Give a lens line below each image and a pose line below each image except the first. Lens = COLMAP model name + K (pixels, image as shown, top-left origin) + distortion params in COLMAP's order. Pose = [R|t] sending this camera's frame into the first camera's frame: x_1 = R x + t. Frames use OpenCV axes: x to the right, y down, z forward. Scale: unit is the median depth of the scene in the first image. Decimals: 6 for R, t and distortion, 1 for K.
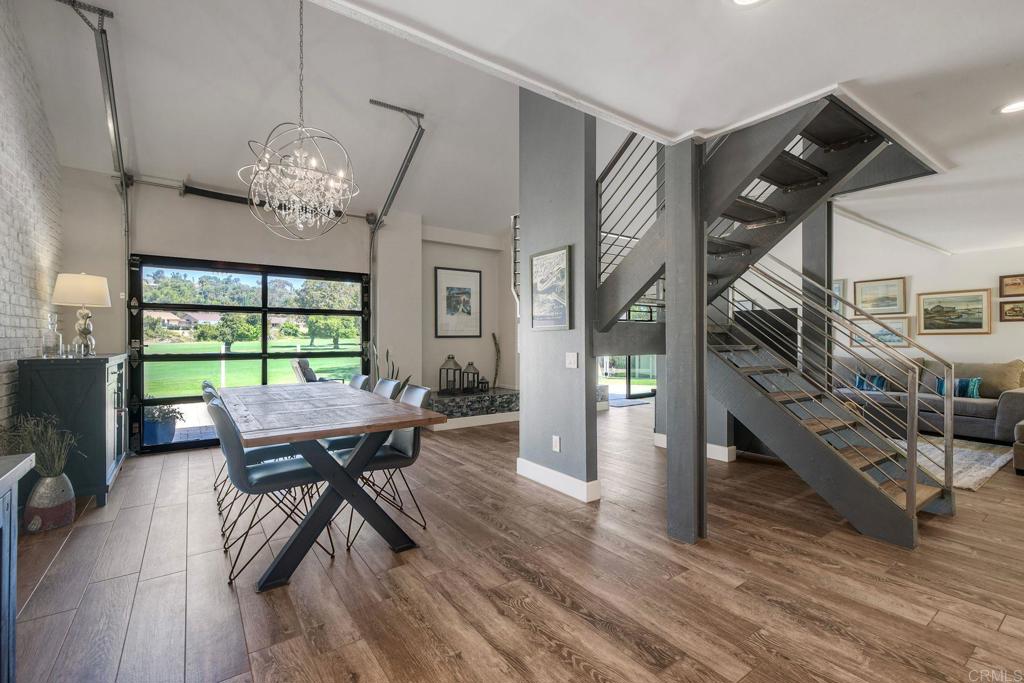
lens RADIAL K [[457.2, 0, 511.2], [0, 457.2, 337.4], [0, 0, 1]] dist [0.003692, 0.000524]
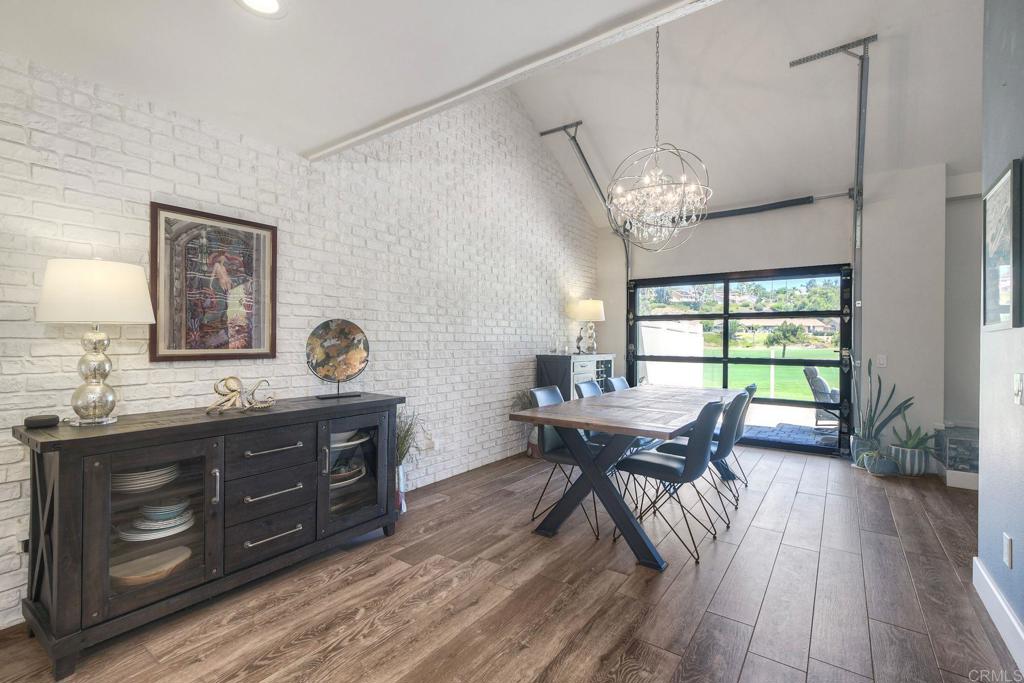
lens RADIAL K [[457.2, 0, 514.2], [0, 457.2, 339.3], [0, 0, 1]] dist [0.003692, 0.000524]
pose [[0.324438, -0.003303, -0.945901, 0.327118], [-0.004296, 0.999978, -0.004965, -0.000217], [0.945897, 0.005675, 0.324417, 0.241049]]
